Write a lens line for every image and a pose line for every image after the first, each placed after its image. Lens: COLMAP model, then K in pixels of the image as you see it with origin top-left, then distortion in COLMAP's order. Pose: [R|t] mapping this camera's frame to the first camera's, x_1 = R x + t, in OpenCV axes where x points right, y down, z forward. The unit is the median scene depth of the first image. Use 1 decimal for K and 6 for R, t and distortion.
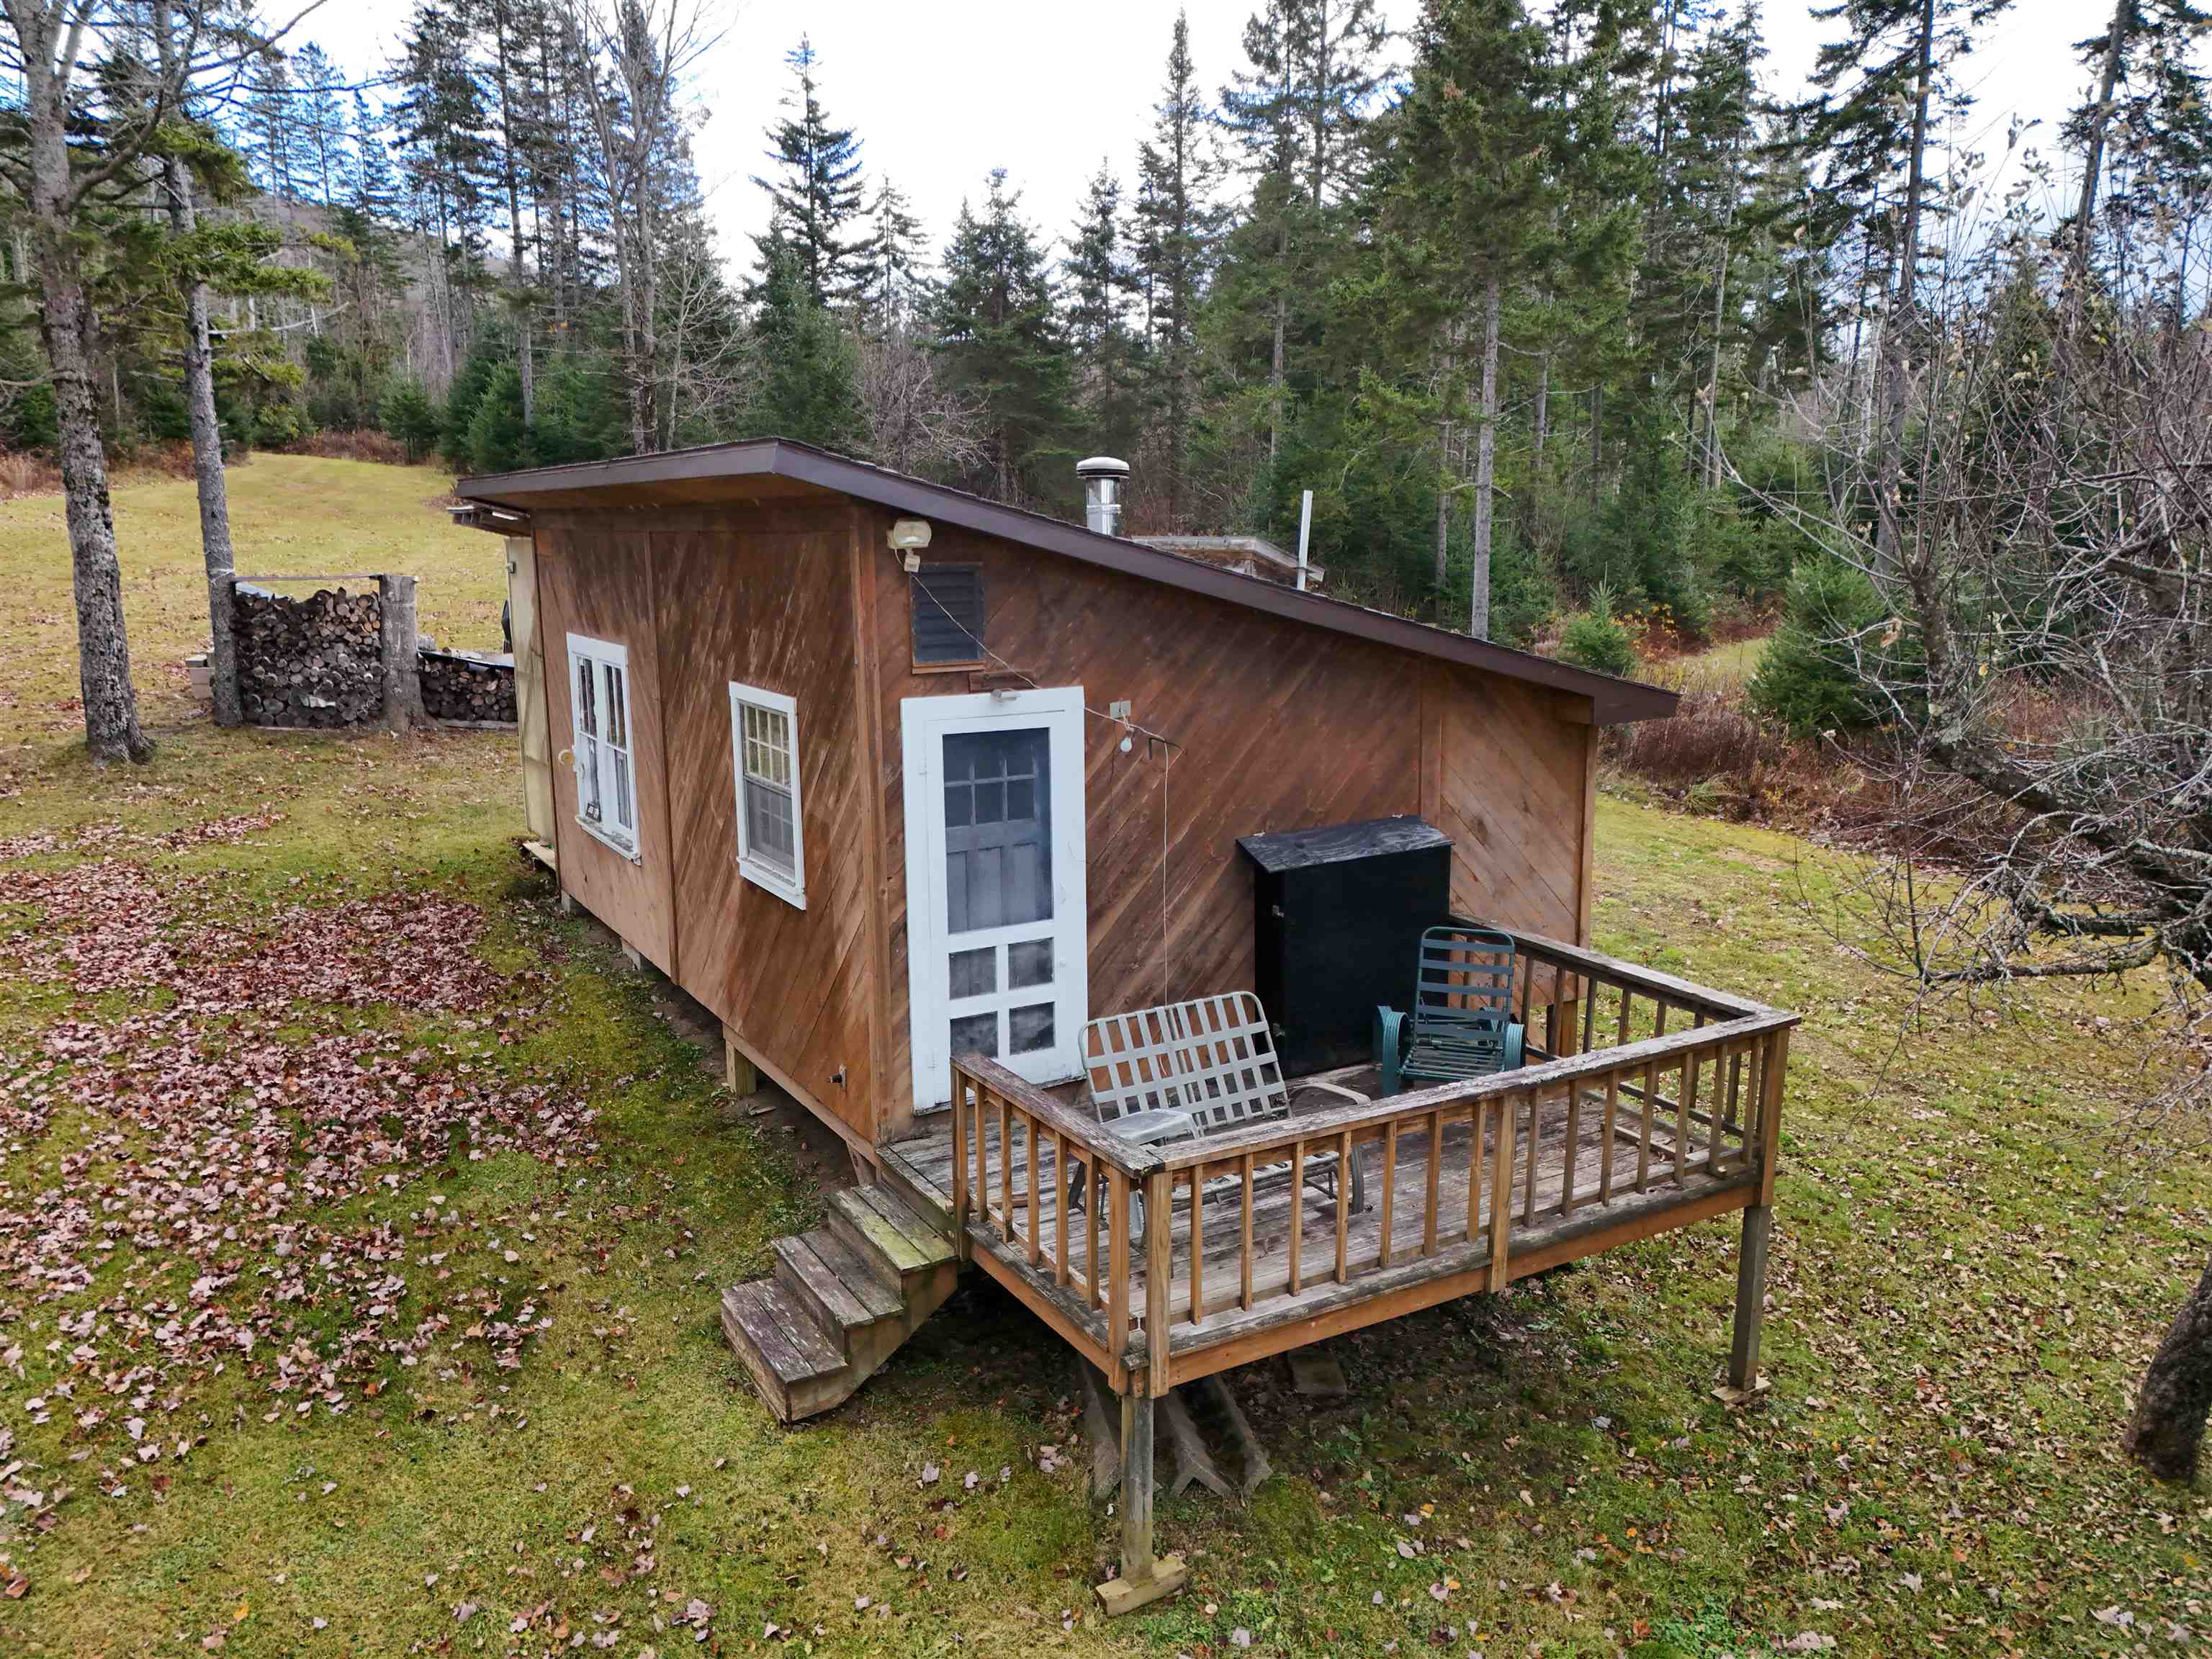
lens RADIAL K [[1605.5, 0, 1106.0], [0, 1605.5, 829.5], [0, 0, 1]] dist [0.113278, -0.136908]
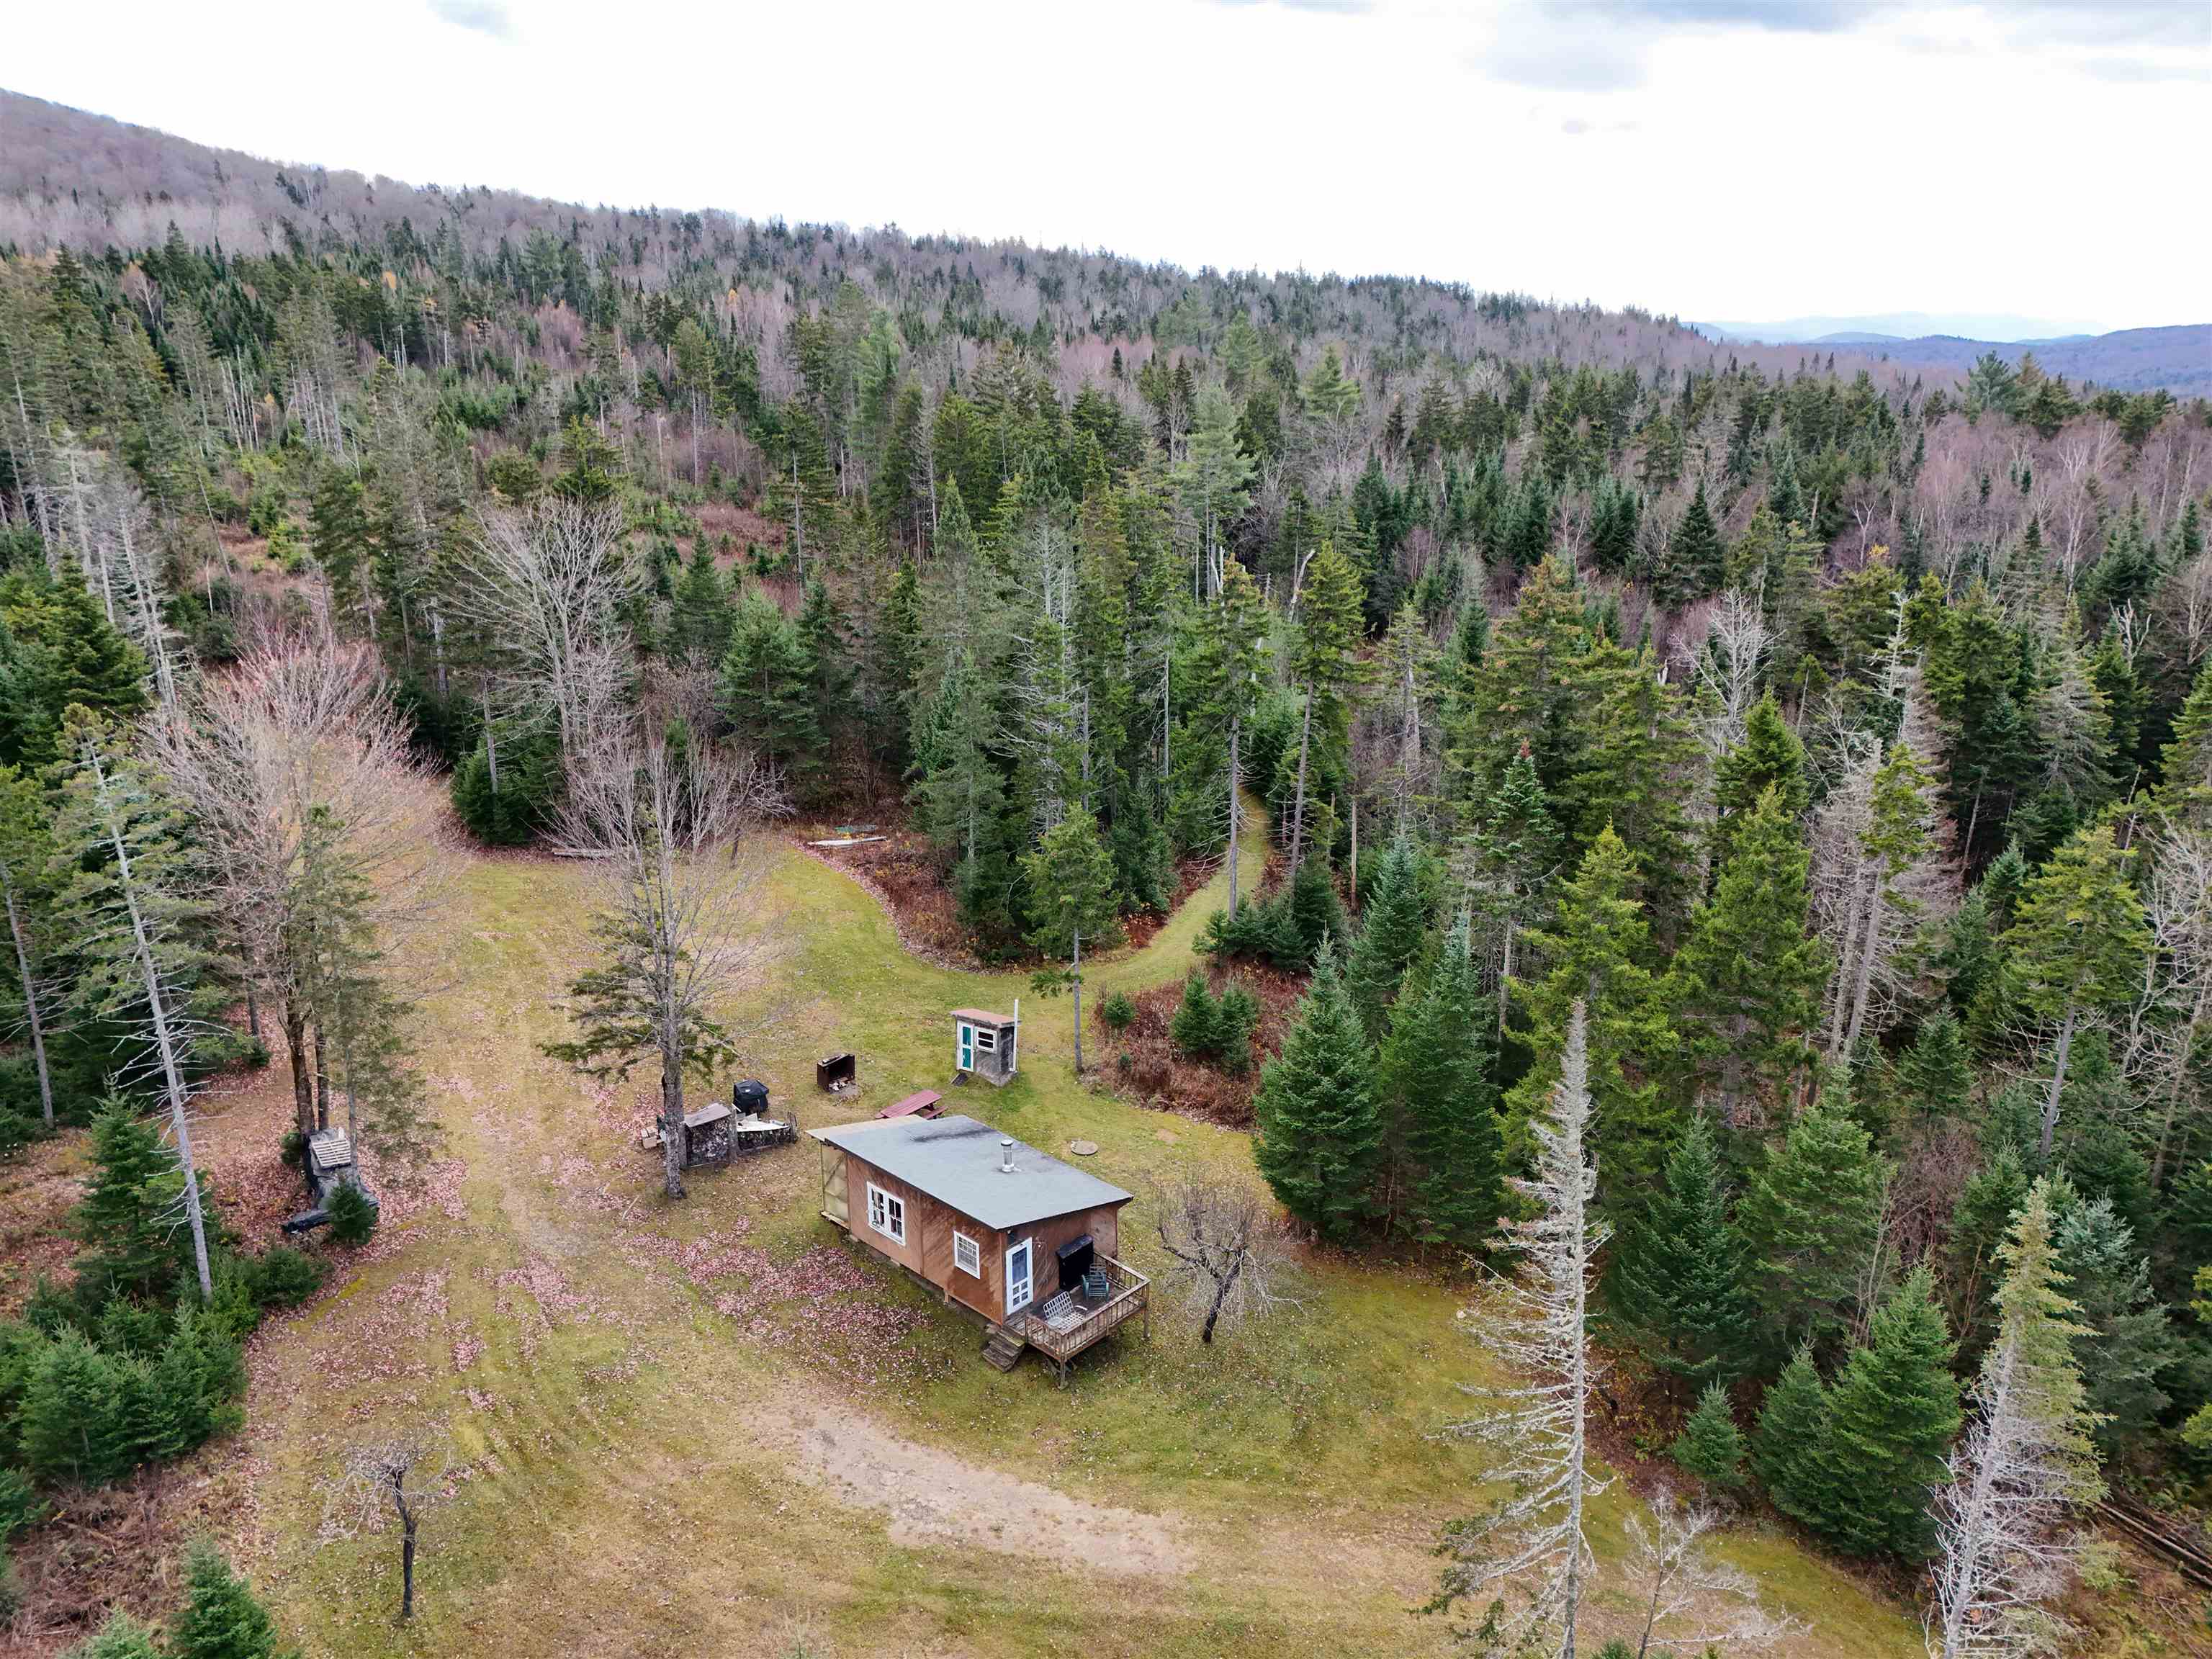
lens RADIAL K [[1605.5, 0, 1106.0], [0, 1605.5, 829.5], [0, 0, 1]] dist [0.113278, -0.136908]
pose [[0.960182, -0.081373, 0.267263, -0.611244], [0.049635, 0.991110, 0.123441, -1.154062], [-0.274932, -0.105261, 0.955684, -2.286181]]
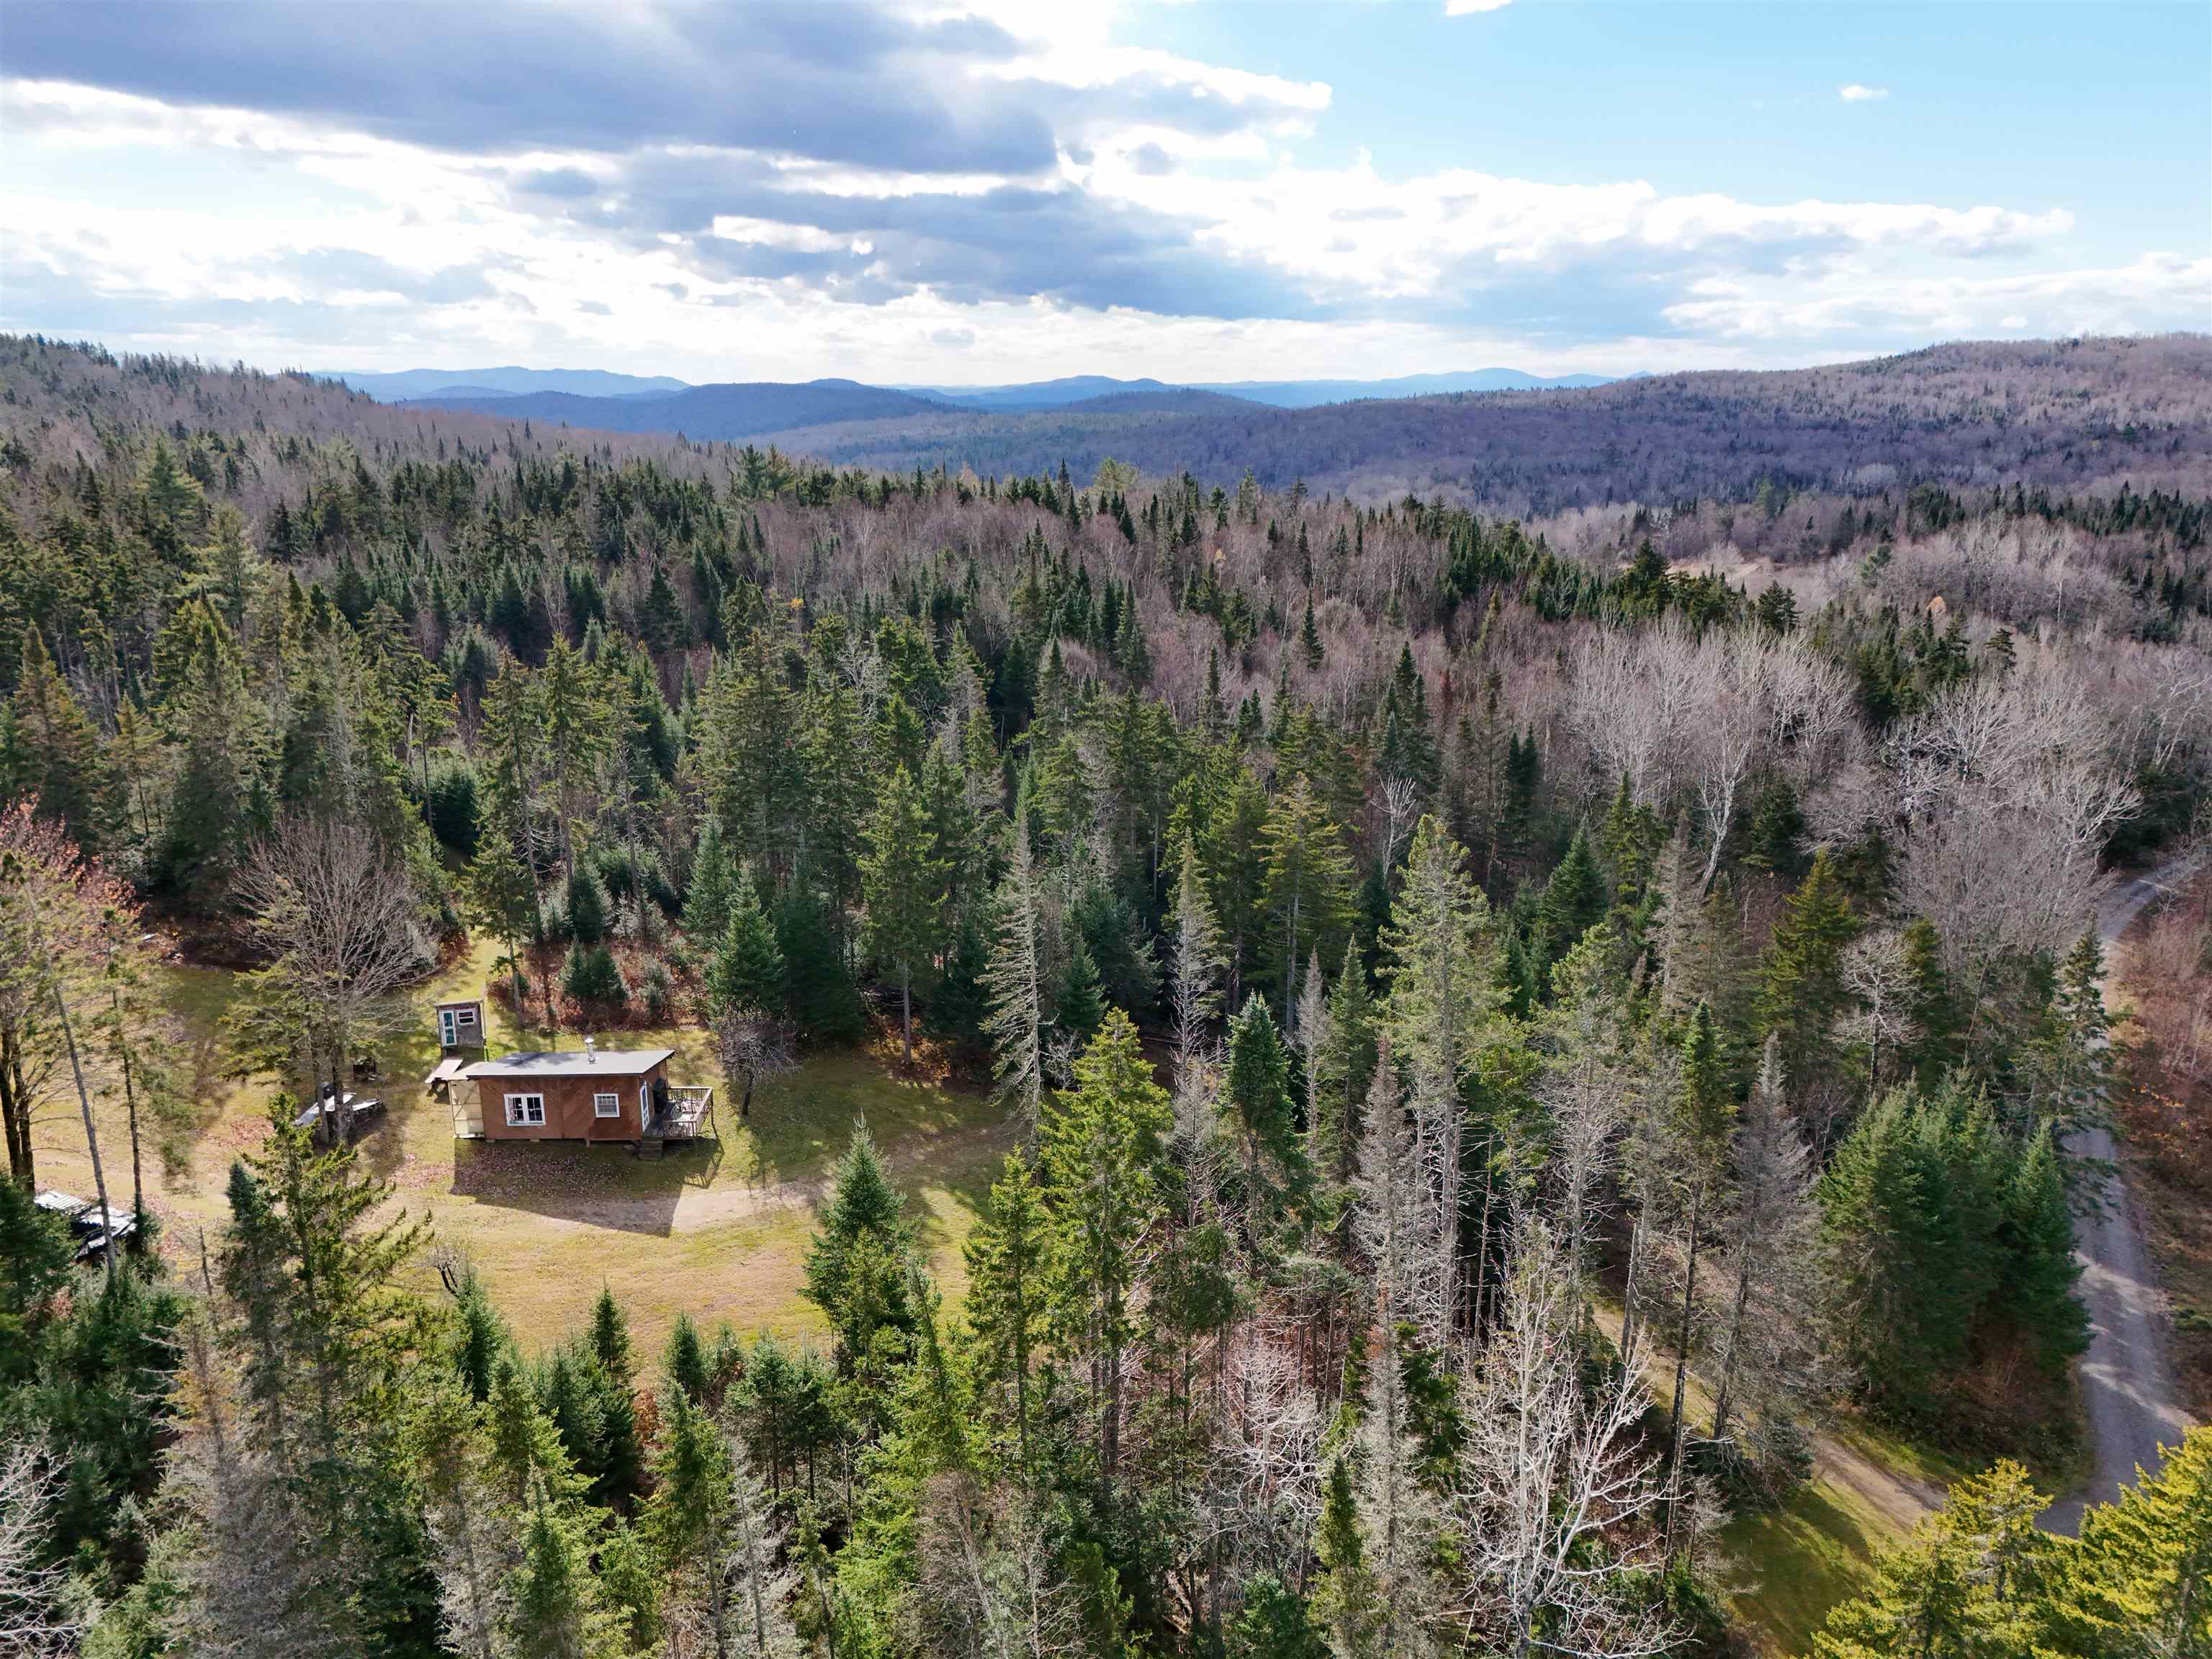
lens RADIAL K [[1605.5, 0, 1106.0], [0, 1605.5, 829.5], [0, 0, 1]] dist [0.113278, -0.136908]
pose [[0.496298, -0.232969, 0.836310, -3.156520], [0.160133, 0.971358, 0.175560, -1.386856], [-0.853256, 0.046791, 0.519389, -3.146733]]
